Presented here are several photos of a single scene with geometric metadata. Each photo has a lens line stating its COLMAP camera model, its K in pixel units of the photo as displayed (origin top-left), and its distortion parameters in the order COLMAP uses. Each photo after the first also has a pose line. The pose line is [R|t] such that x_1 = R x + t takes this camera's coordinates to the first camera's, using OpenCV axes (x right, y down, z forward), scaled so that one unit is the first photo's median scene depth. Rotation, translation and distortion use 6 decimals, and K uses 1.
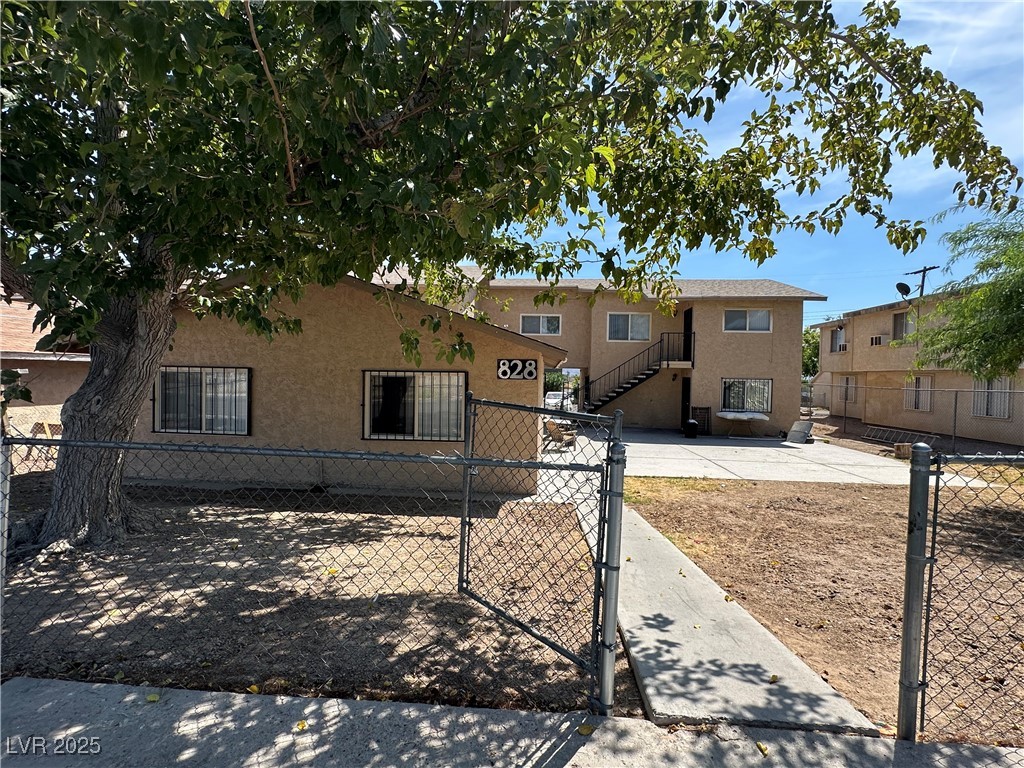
lens RADIAL K [[471.7, 0, 517.3], [0, 471.7, 386.9], [0, 0, 1]] dist [-0.001776, 0.001370]
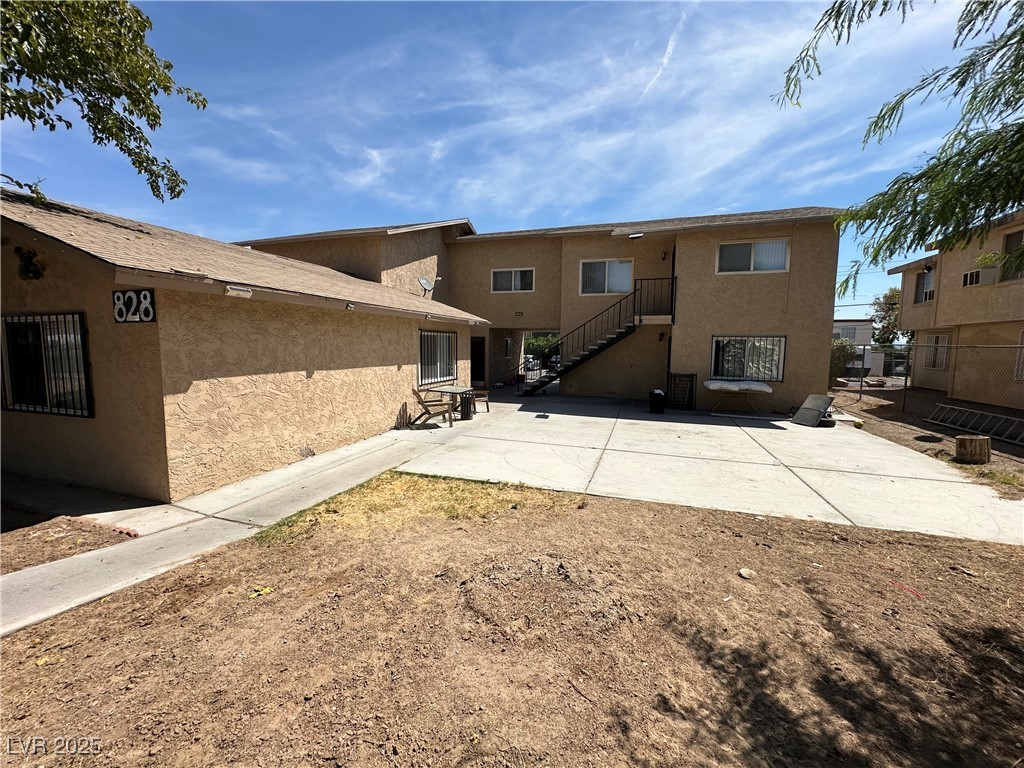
lens RADIAL K [[410.8, 0, 516.1], [0, 410.8, 387.0], [0, 0, 1]] dist [0.000913, -0.000544]
pose [[0.969225, 0.015842, -0.245667, 0.605939], [0.002218, 0.997325, 0.073067, 0.030085], [0.246167, -0.071364, 0.966597, 0.567339]]
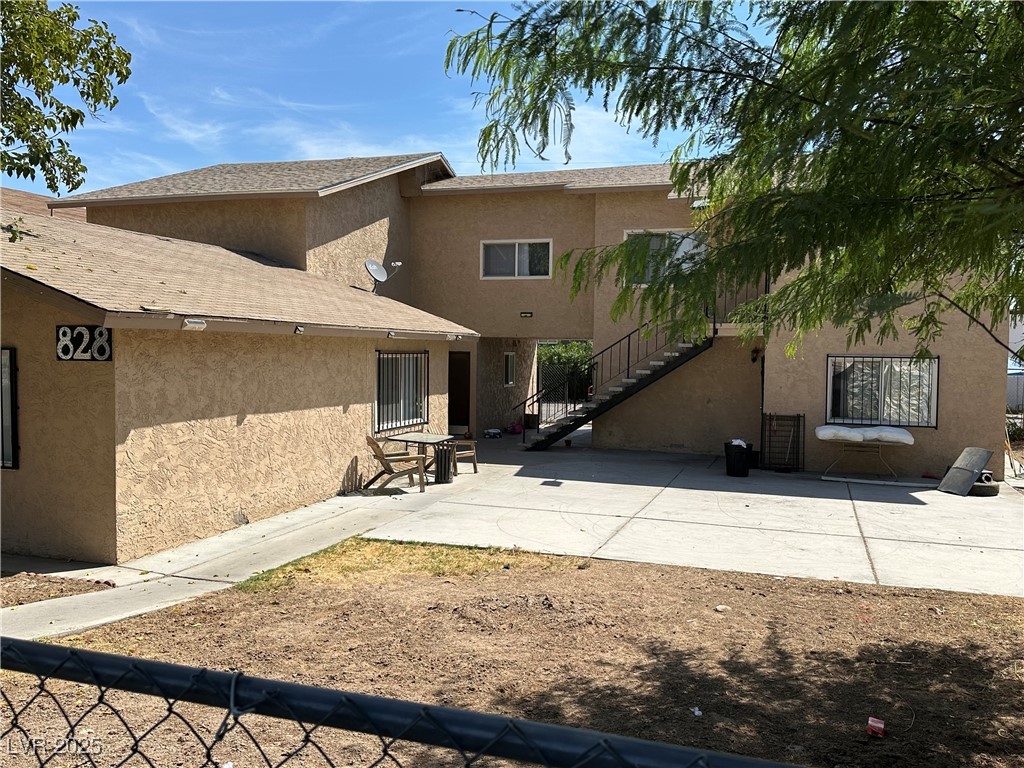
lens RADIAL K [[865.5, 0, 533.9], [0, 865.5, 393.3], [0, 0, 1]] dist [0.082235, -0.098395]
pose [[0.969911, 0.003703, -0.243431, 0.751242], [0.001371, 0.999785, 0.020672, 0.002125], [0.243455, -0.020384, 0.969698, 0.104700]]
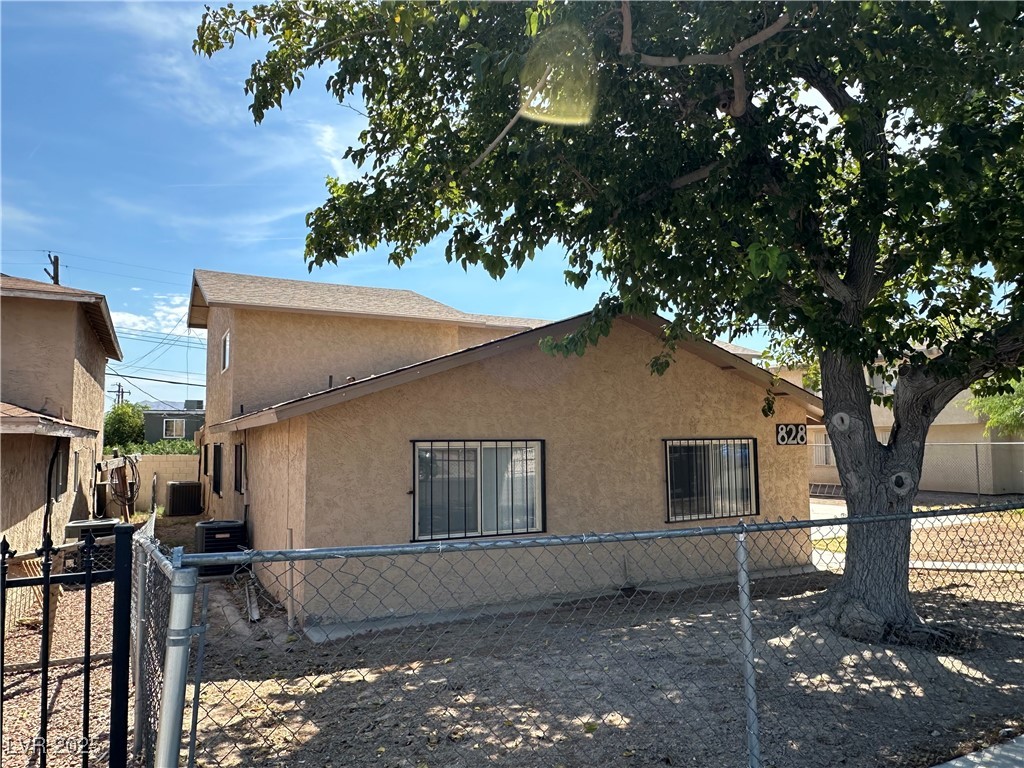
lens RADIAL K [[697.0, 0, 516.7], [0, 697.0, 390.8], [0, 0, 1]] dist [0.002072, 0.000265]
pose [[0.848342, 0.011471, 0.529324, -1.188377], [0.038844, 0.995722, -0.083834, -0.027205], [-0.528022, 0.091681, 0.844268, 0.080855]]
